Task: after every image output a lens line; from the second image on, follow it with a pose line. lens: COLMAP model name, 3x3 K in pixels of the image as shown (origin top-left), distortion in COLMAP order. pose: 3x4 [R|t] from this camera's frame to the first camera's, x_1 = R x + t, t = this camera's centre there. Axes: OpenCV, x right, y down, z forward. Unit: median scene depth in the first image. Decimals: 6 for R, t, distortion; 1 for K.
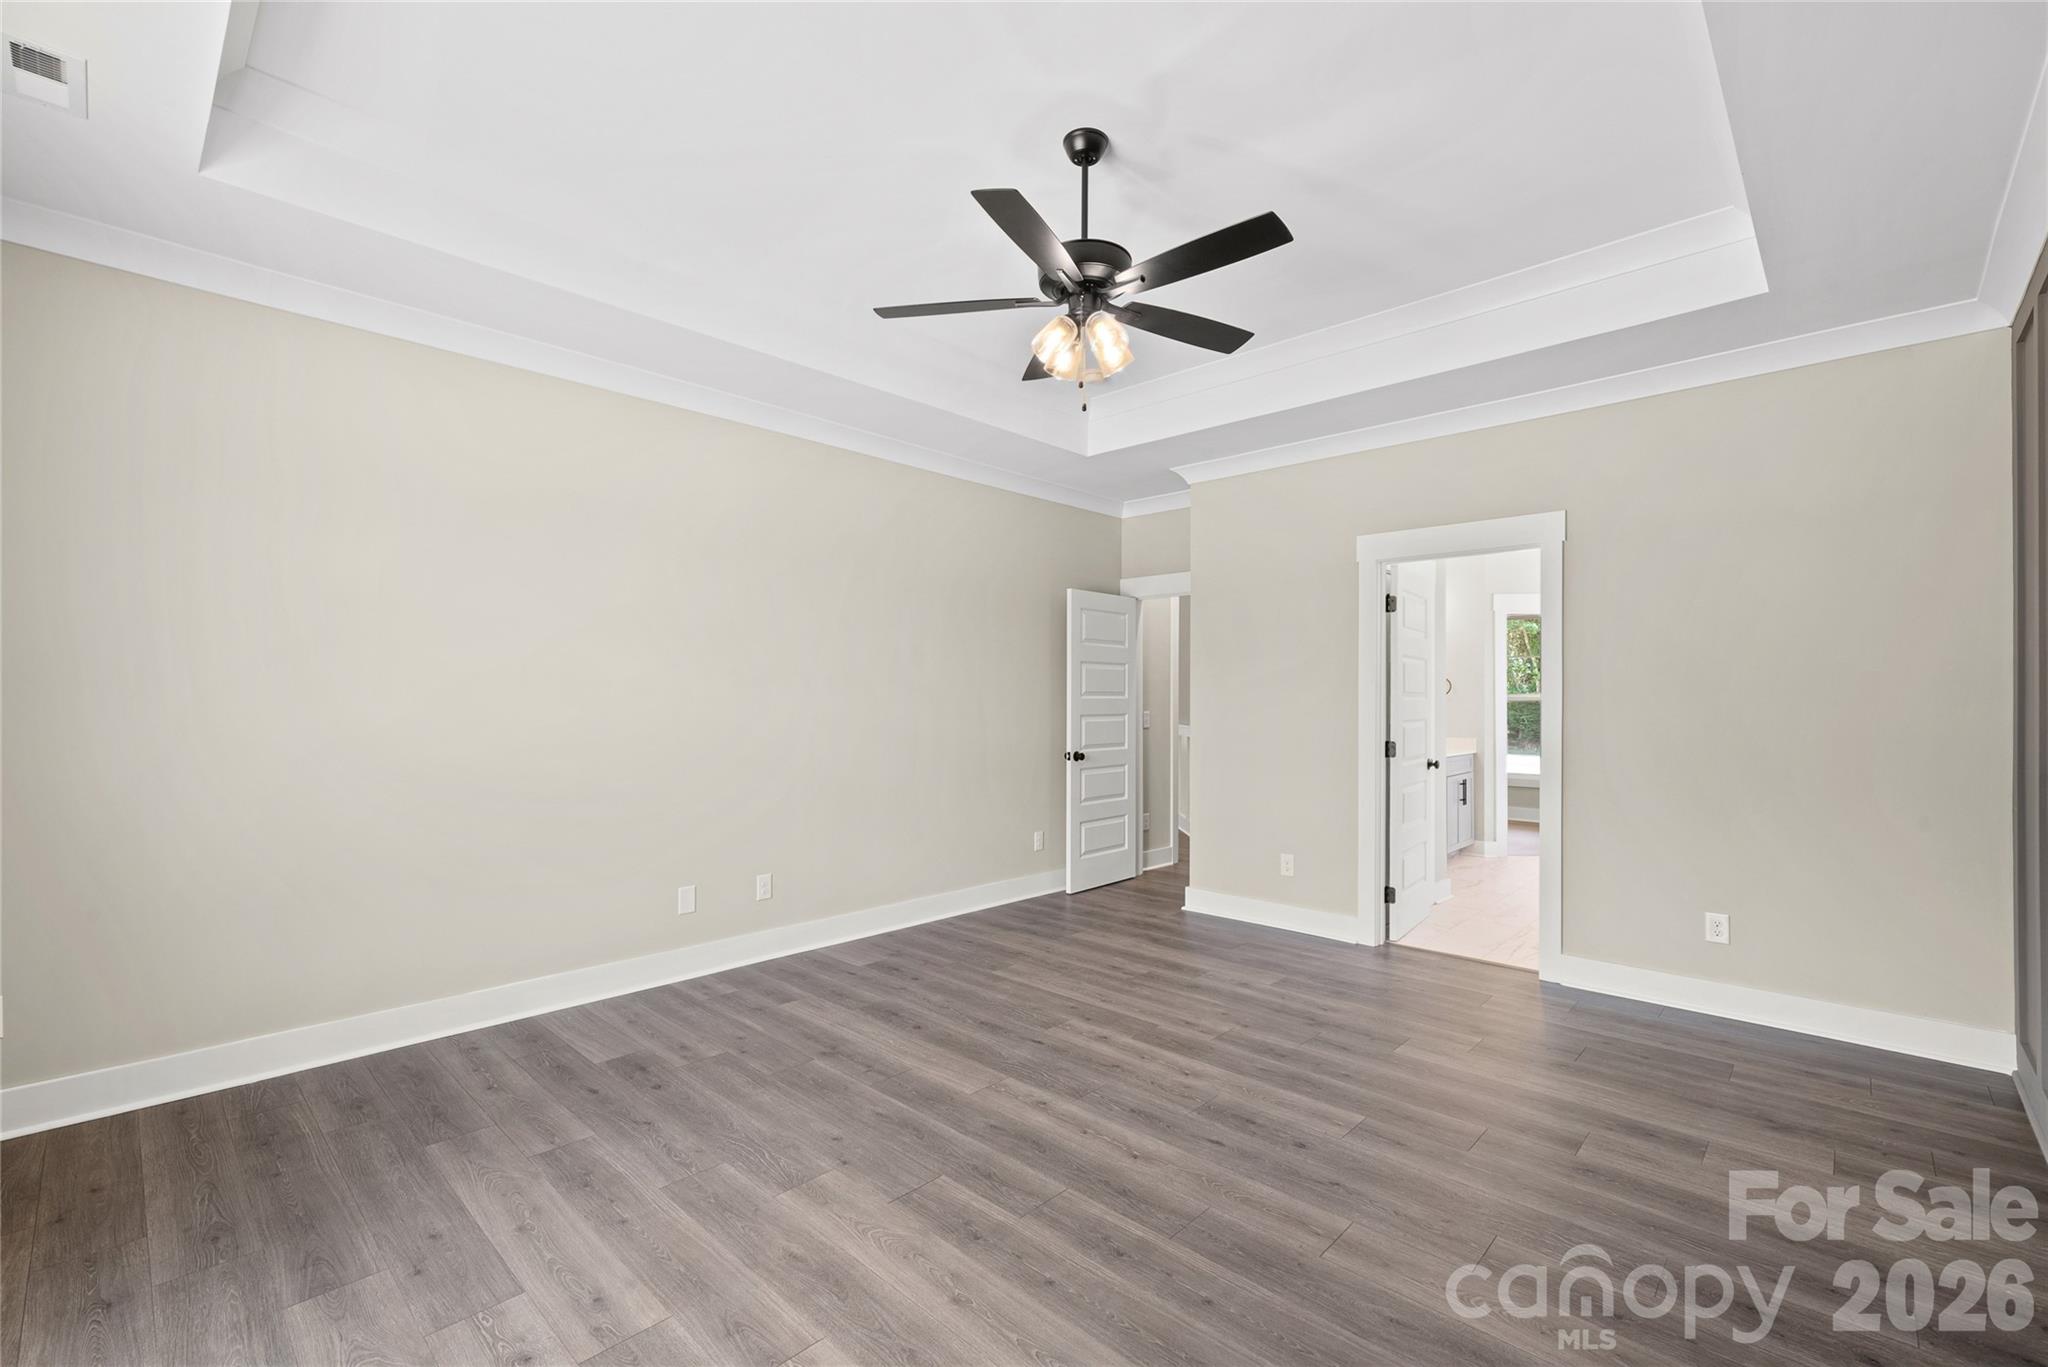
lens RADIAL K [[886.1, 0, 1019.4], [0, 886.1, 684.2], [0, 0, 1]] dist [0.000621, -0.001283]
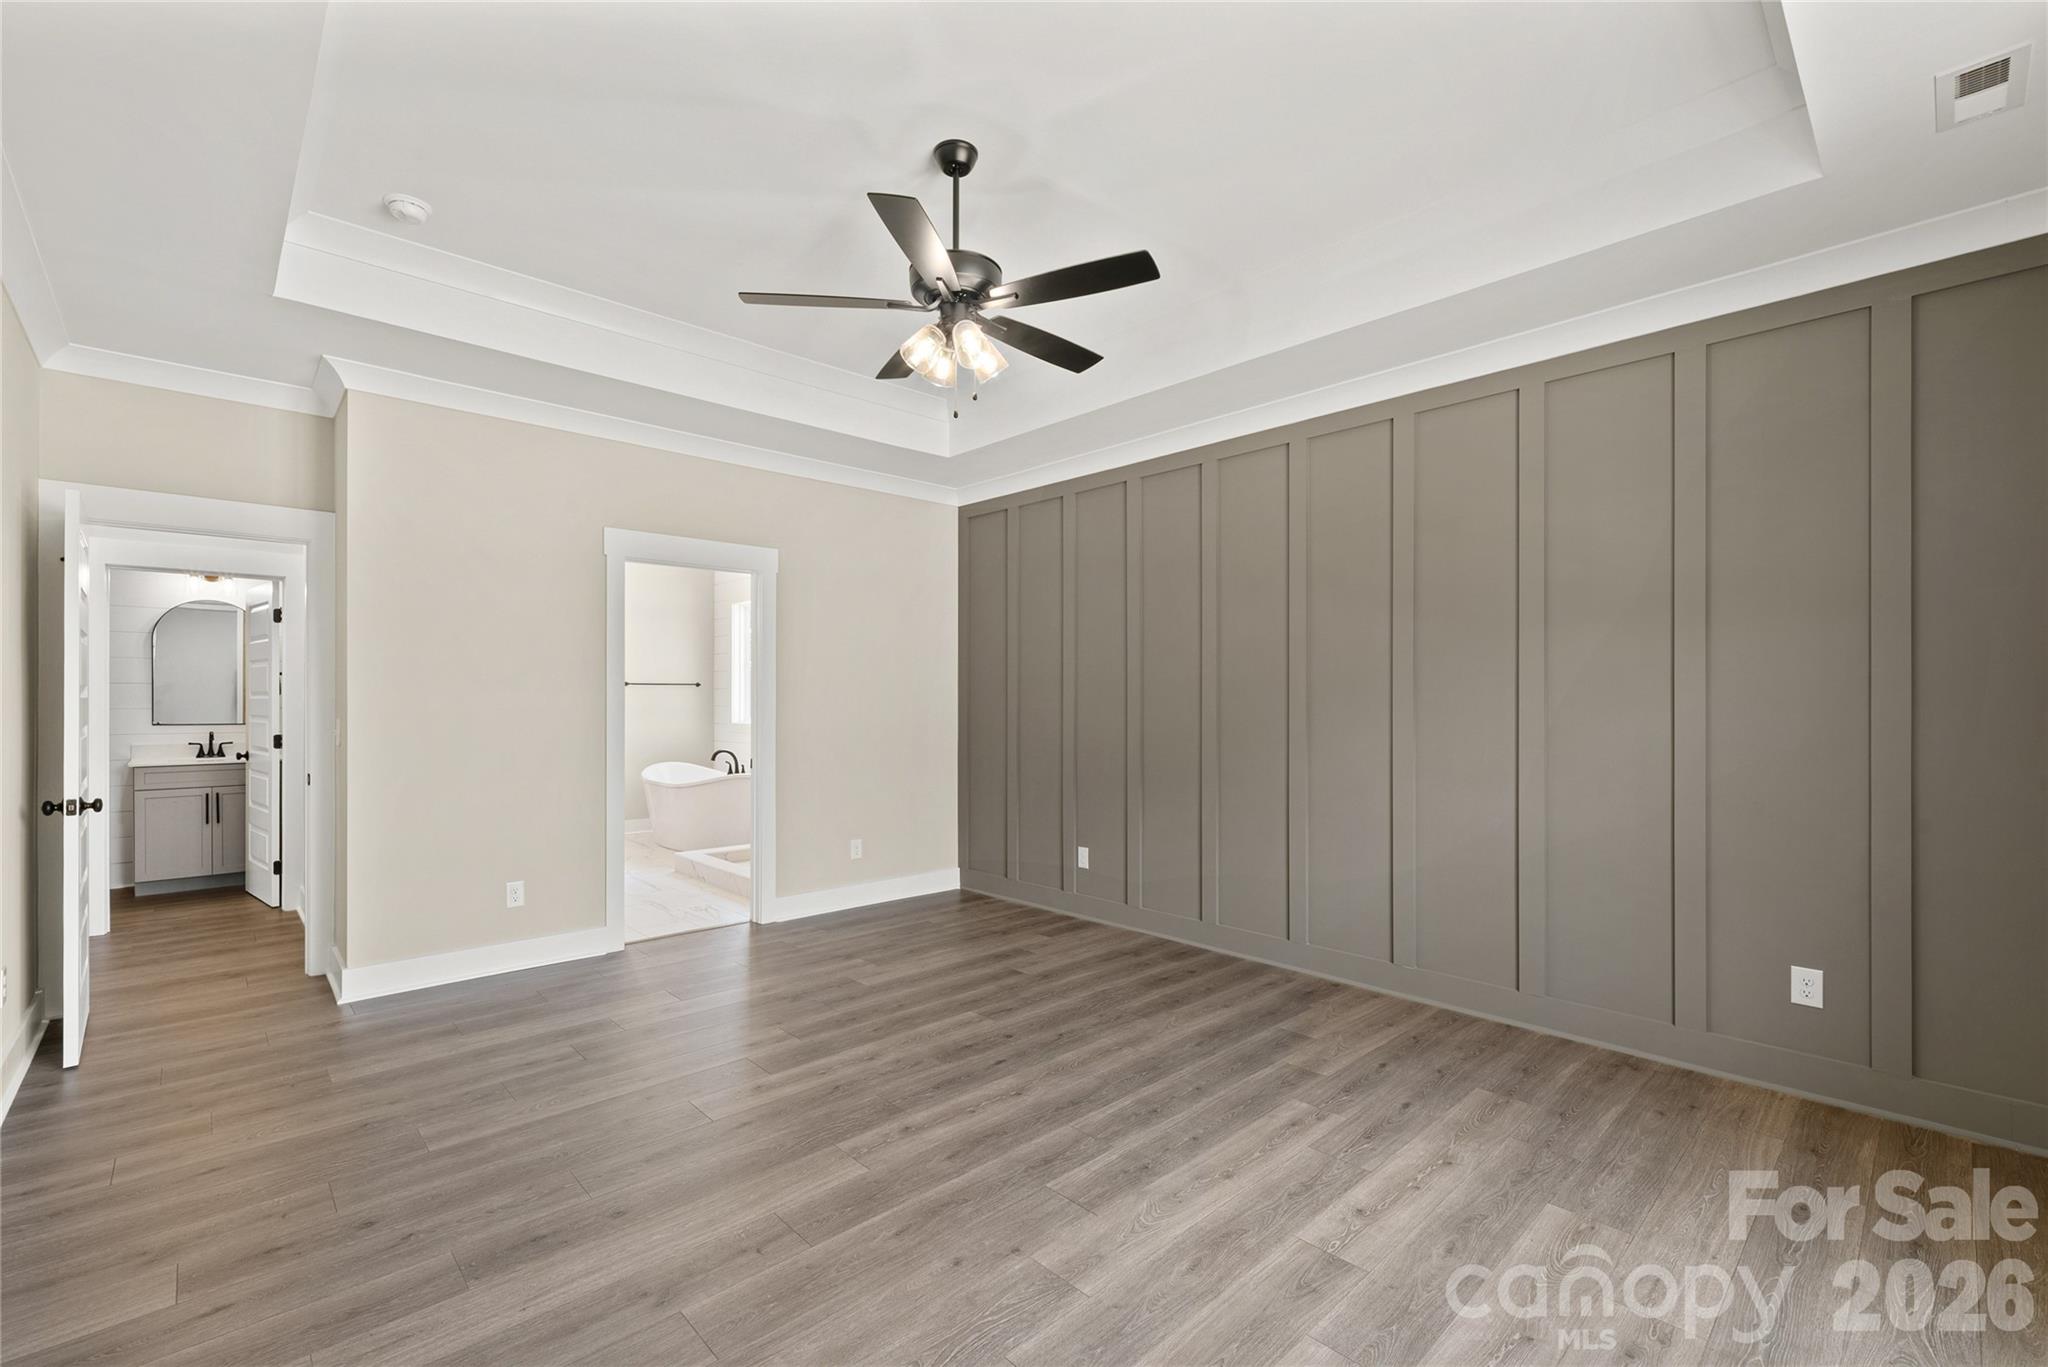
lens RADIAL K [[886.1, 0, 1018.6], [0, 886.1, 696.2], [0, 0, 1]] dist [0.000621, -0.001283]
pose [[0.044886, -0.001668, 0.998991, -0.887402], [-0.017278, 0.999848, 0.002446, 0.008031], [-0.998843, -0.017370, 0.044850, 0.826009]]
